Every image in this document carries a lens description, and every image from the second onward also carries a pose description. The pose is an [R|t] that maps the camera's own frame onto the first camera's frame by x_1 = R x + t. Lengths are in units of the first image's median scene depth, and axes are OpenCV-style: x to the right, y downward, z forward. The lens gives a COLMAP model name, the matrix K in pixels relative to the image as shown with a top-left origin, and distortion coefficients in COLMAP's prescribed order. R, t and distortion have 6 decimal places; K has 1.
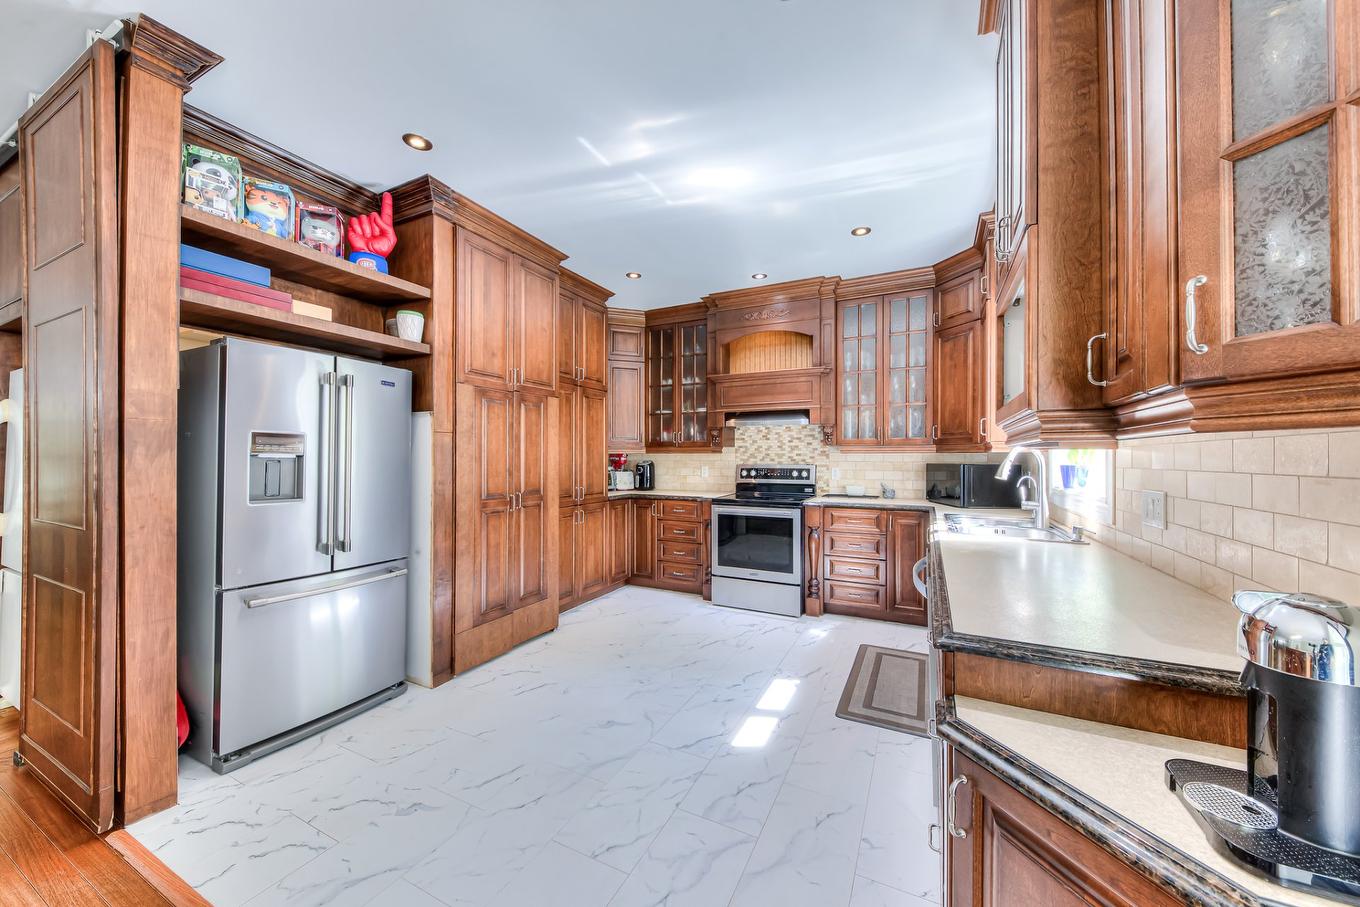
lens RADIAL K [[484.5, 0, 687.8], [0, 484.5, 453.3], [0, 0, 1]] dist [0.016360, 0.000006]
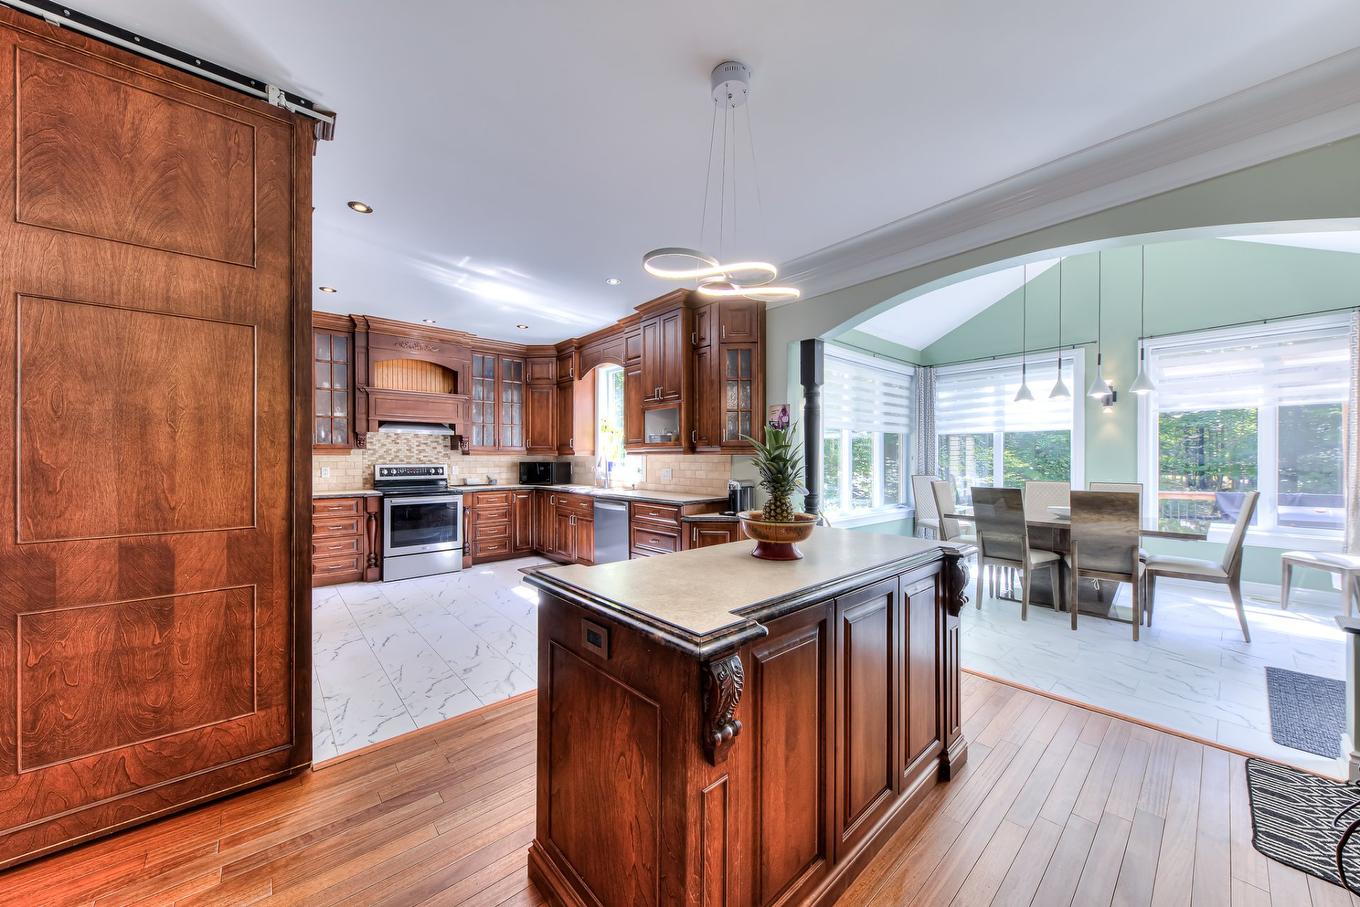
lens RADIAL K [[476.0, 0, 674.3], [0, 476.0, 456.9], [0, 0, 1]] dist [0.010274, -0.004589]
pose [[0.398352, -0.002489, 0.917229, -0.807264], [-0.006042, 0.999967, 0.005338, -0.007922], [-0.917213, -0.007669, 0.398324, -0.135305]]
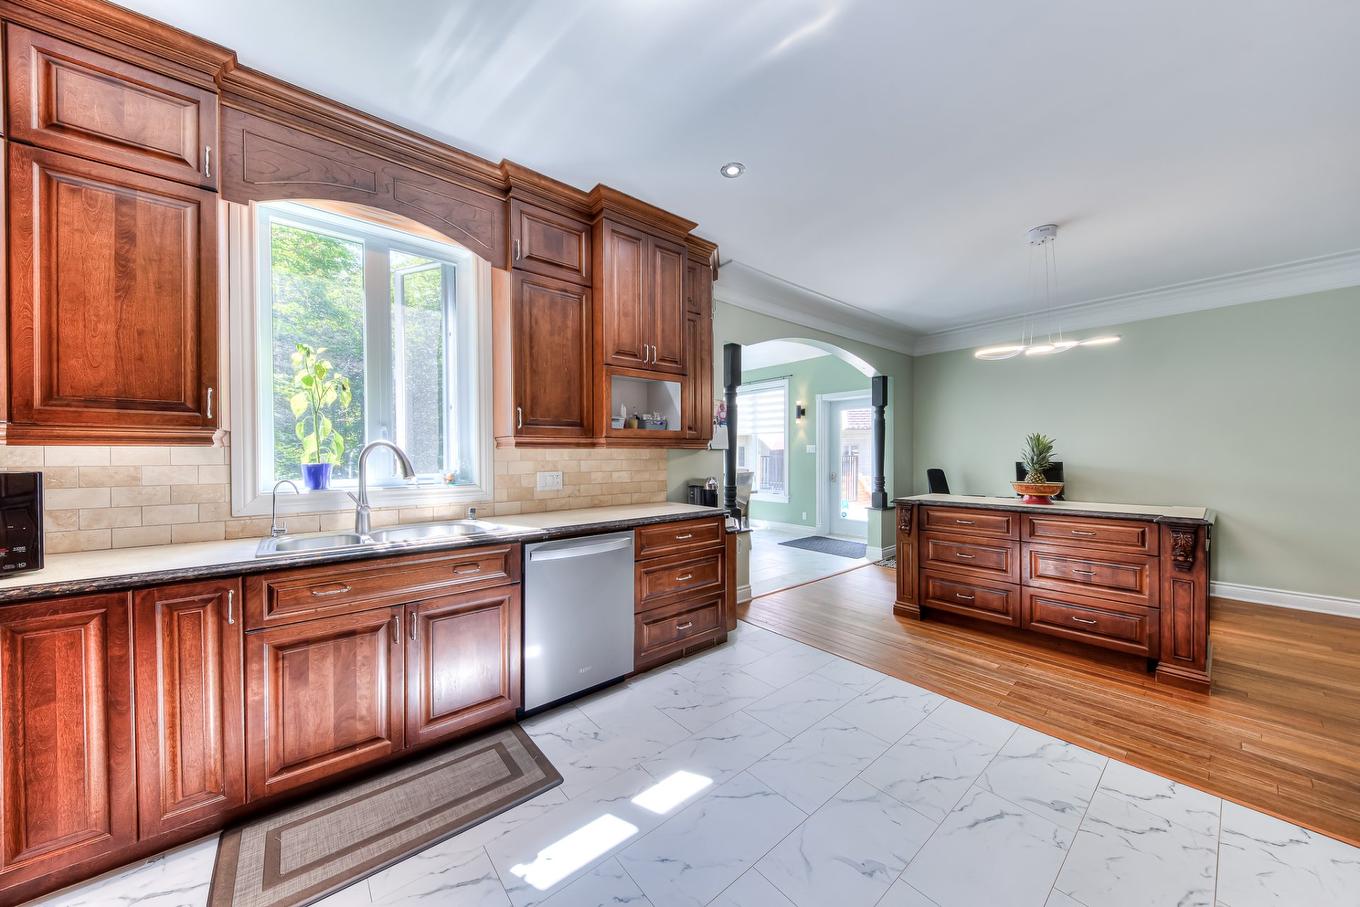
lens RADIAL K [[464.9, 0, 681.6], [0, 464.9, 456.7], [0, 0, 1]] dist [0.006799, 0.000027]
pose [[-0.910877, -0.005105, 0.412647, -0.113301], [-0.004799, 0.999987, 0.001776, 0.004273], [-0.412651, -0.000362, -0.910889, 1.000580]]
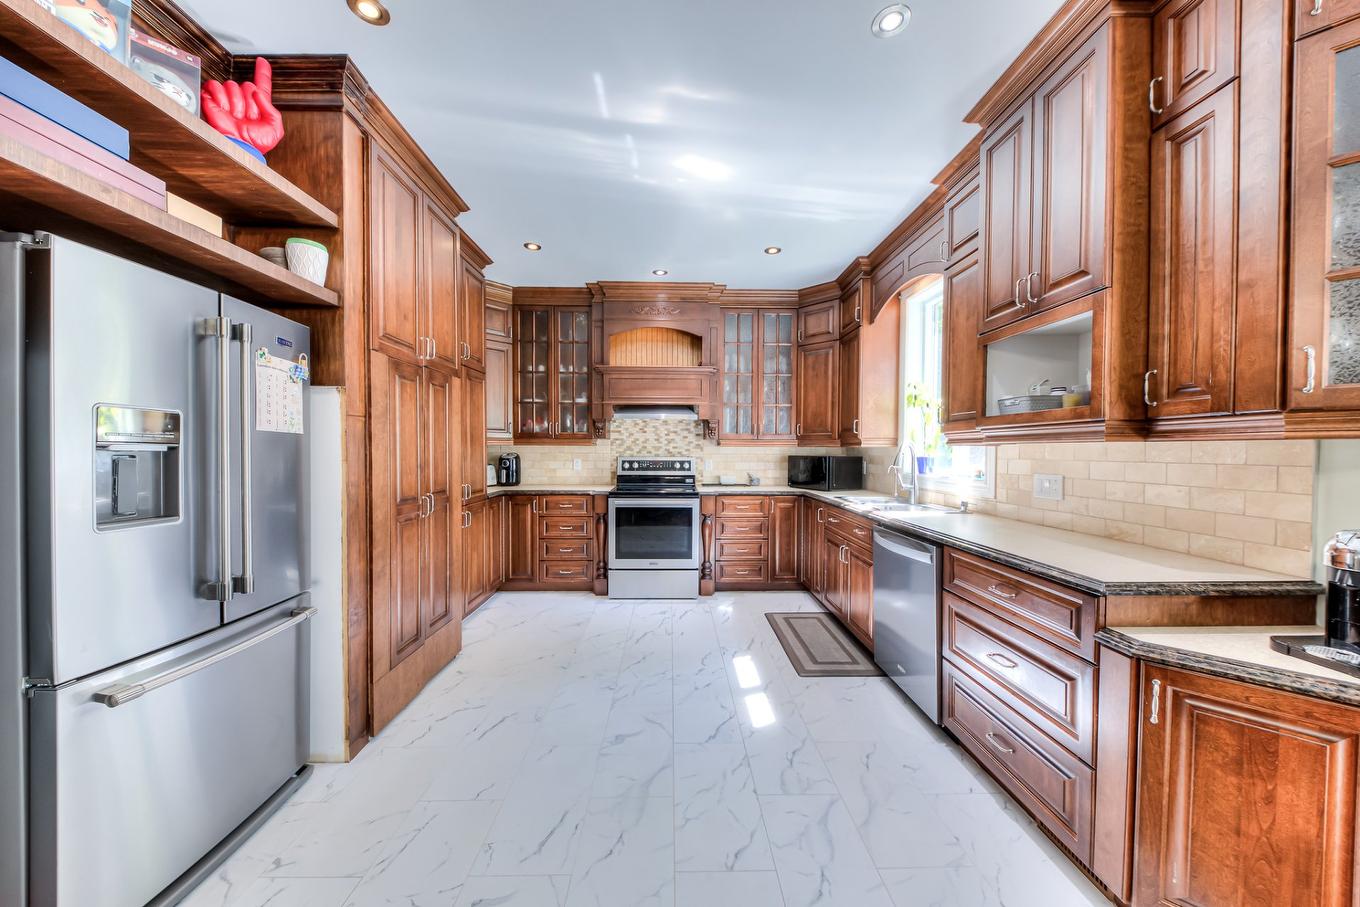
lens RADIAL K [[469.5, 0, 680.3], [0, 469.5, 457.9], [0, 0, 1]] dist [-0.000780, -0.000182]
pose [[0.887427, -0.005522, 0.460916, -0.280681], [-0.007216, 0.999639, 0.025869, -0.001040], [-0.460892, -0.026283, 0.887067, 0.101677]]
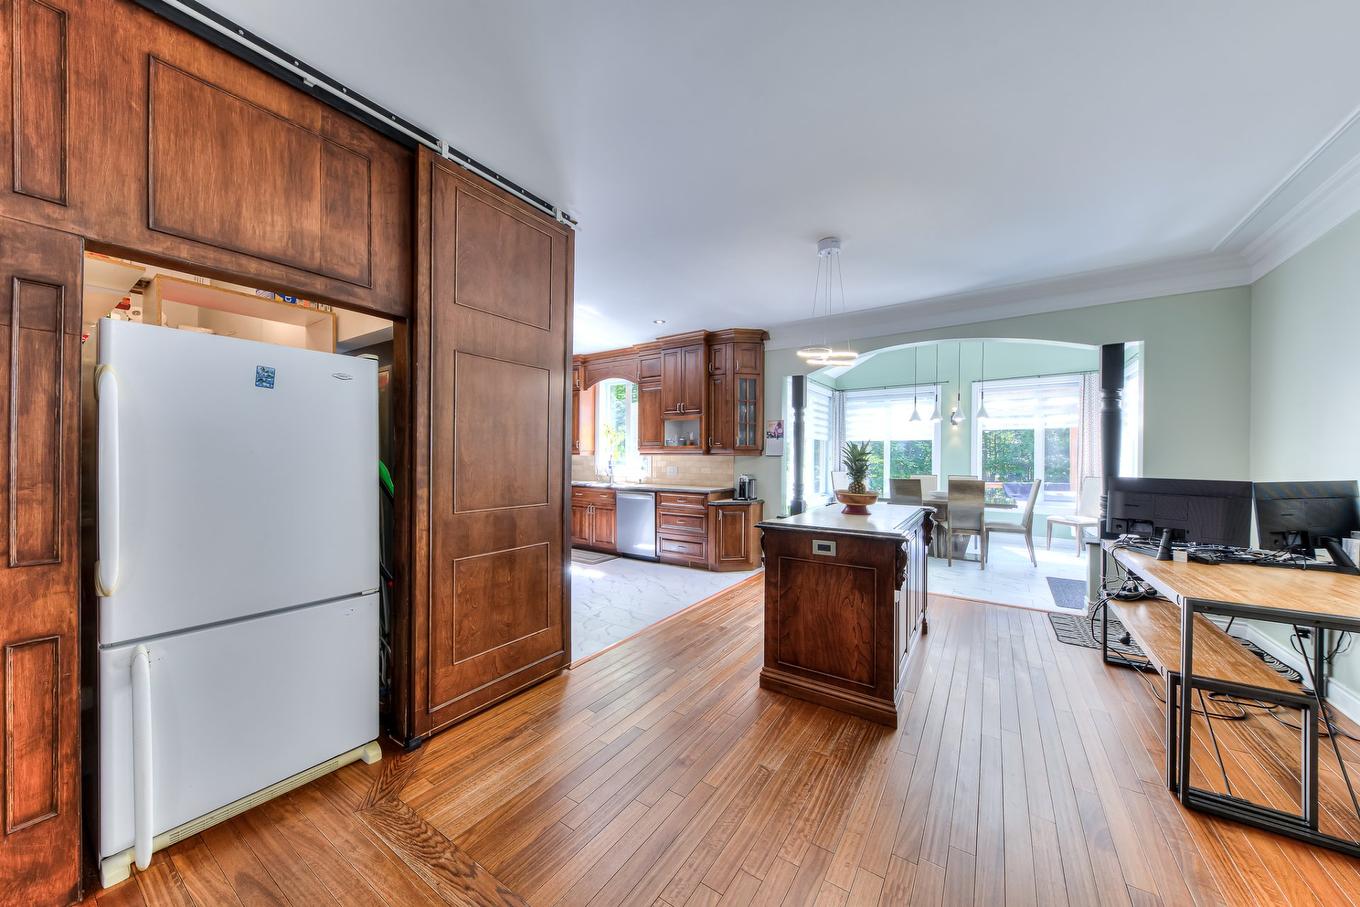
lens RADIAL K [[464.9, 0, 681.6], [0, 464.9, 456.7], [0, 0, 1]] dist [0.006799, 0.000027]
pose [[0.141197, -0.002285, 0.989979, -1.195767], [-0.012854, 0.999909, 0.004141, -0.009149], [-0.989898, -0.013310, 0.141155, 0.145945]]
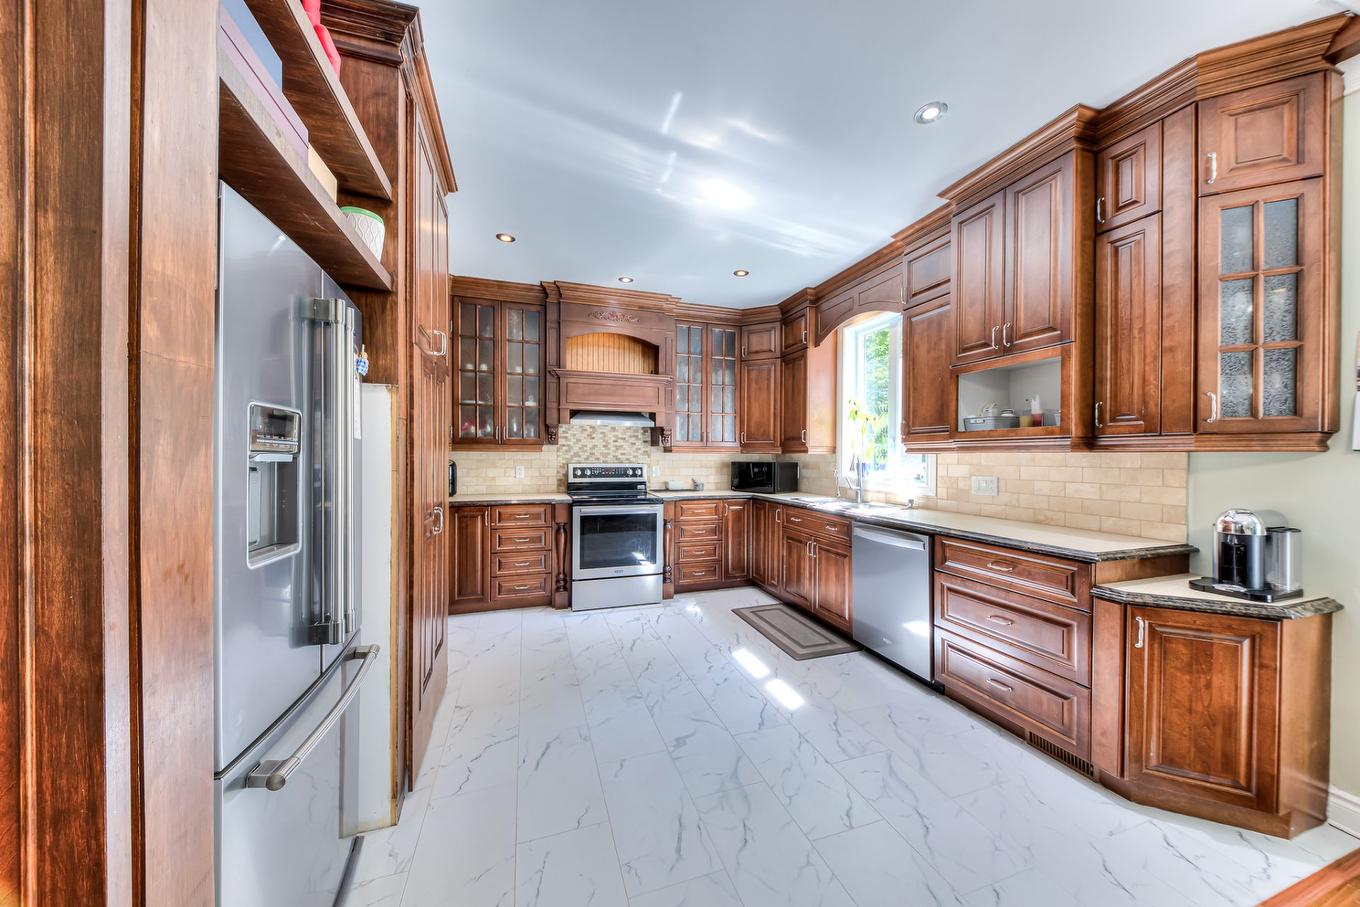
lens RADIAL K [[467.5, 0, 687.8], [0, 467.5, 457.9], [0, 0, 1]] dist [0.001293, -0.000017]
pose [[0.706114, -0.001093, 0.708098, -0.474732], [-0.010073, 0.999882, 0.011588, -0.002302], [-0.708027, -0.015315, 0.706019, 0.214640]]
